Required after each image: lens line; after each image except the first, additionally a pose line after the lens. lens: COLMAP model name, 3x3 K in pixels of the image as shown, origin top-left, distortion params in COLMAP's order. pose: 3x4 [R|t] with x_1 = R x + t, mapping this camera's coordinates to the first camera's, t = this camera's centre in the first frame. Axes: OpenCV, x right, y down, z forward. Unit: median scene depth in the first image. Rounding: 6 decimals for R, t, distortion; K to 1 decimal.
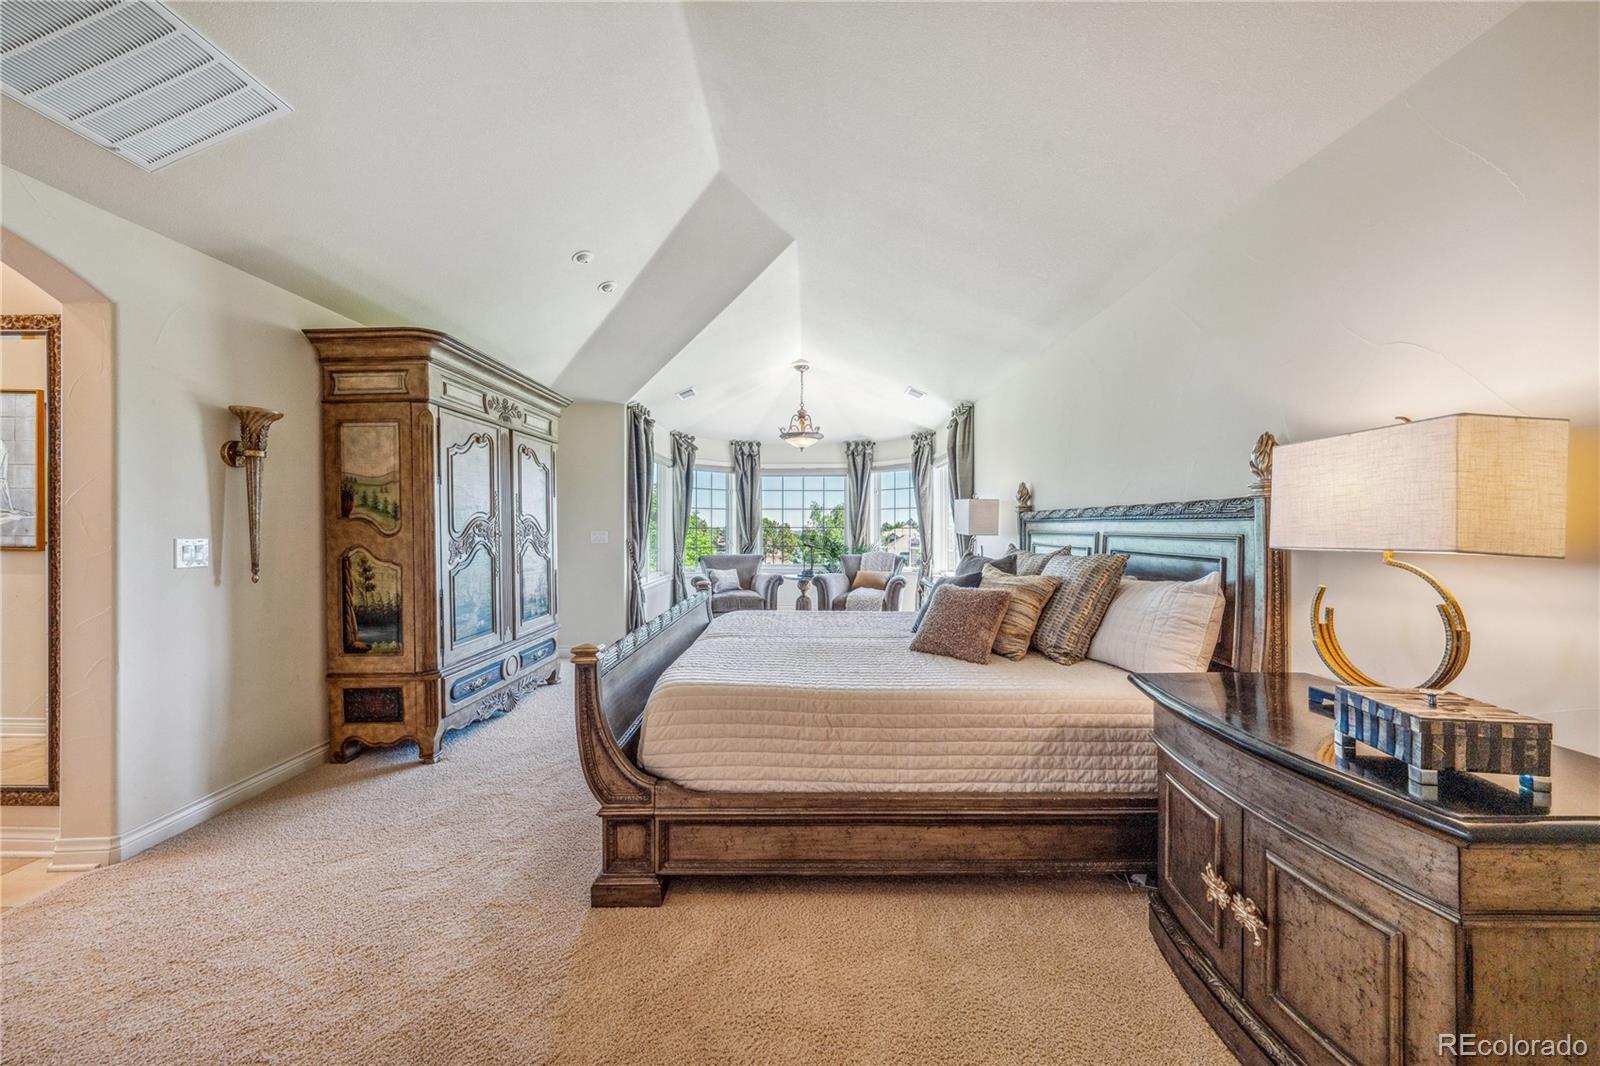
lens RADIAL K [[545.7, 0, 799.6], [0, 545.7, 530.2], [0, 0, 1]] dist [-0.001855, -0.000101]
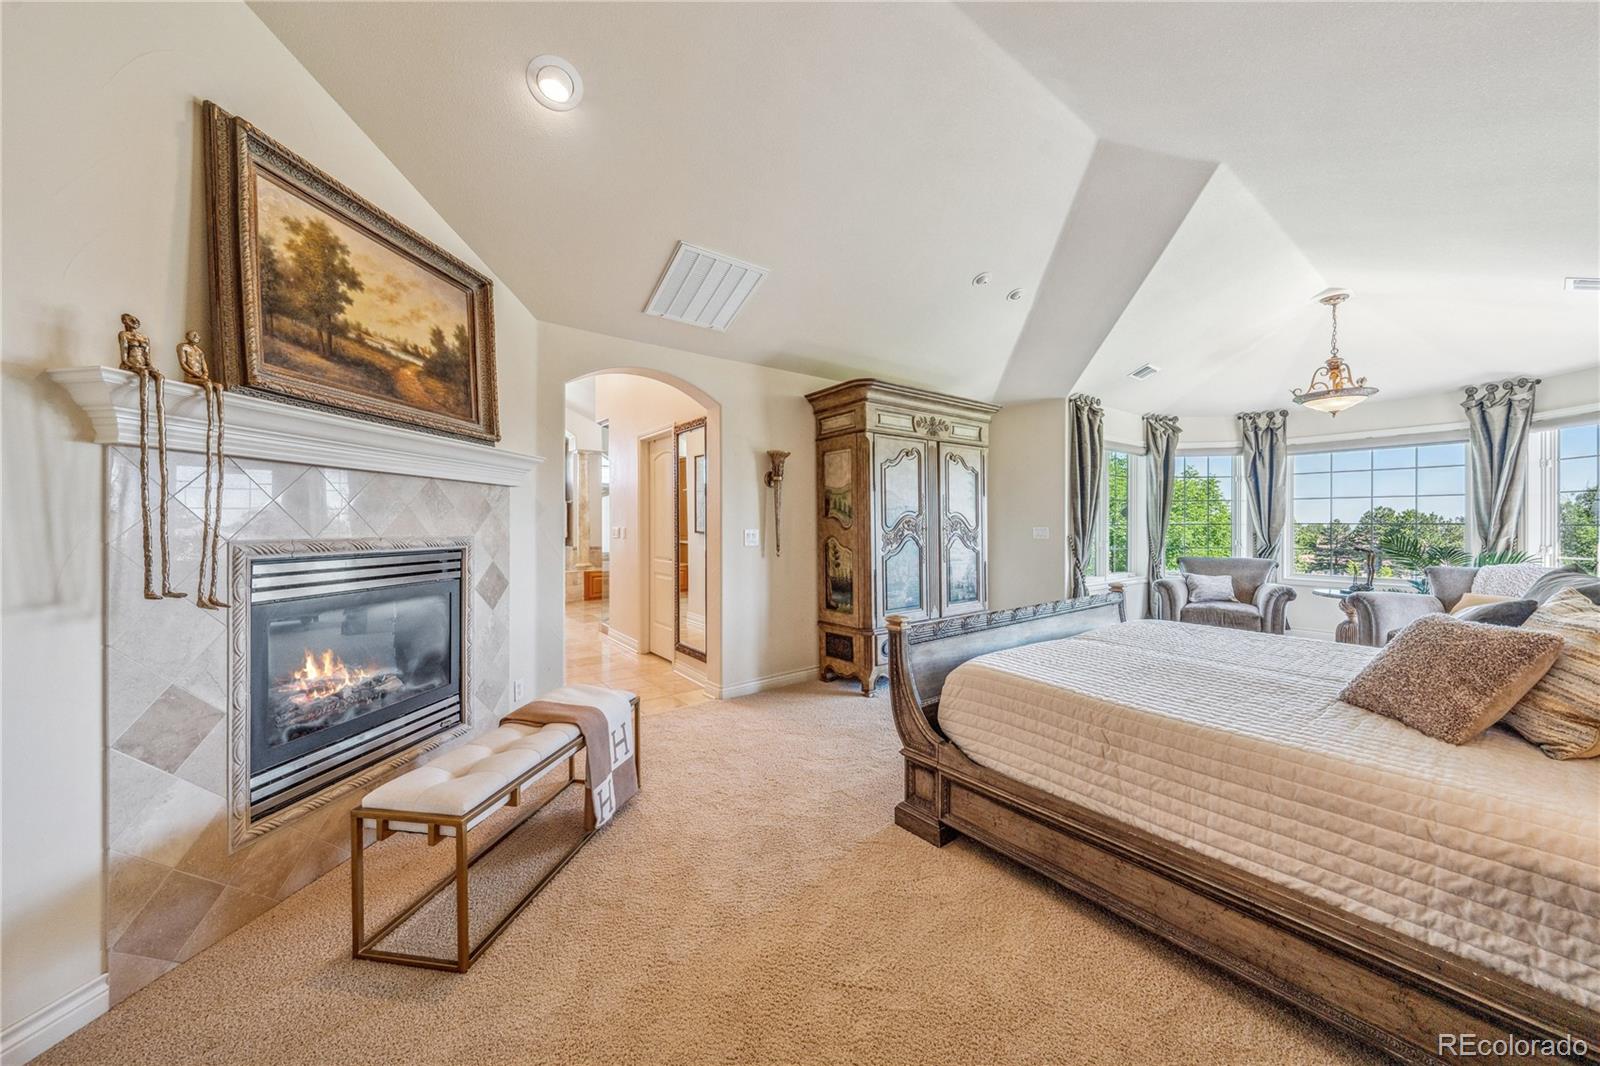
lens RADIAL K [[545.7, 0, 798.4], [0, 545.7, 528.7], [0, 0, 1]] dist [-0.001855, -0.000101]
pose [[0.617519, 0.008163, -0.786514, 0.283301], [-0.004955, 0.999967, 0.006488, 0.000706], [0.786541, -0.000109, 0.617539, 0.025410]]
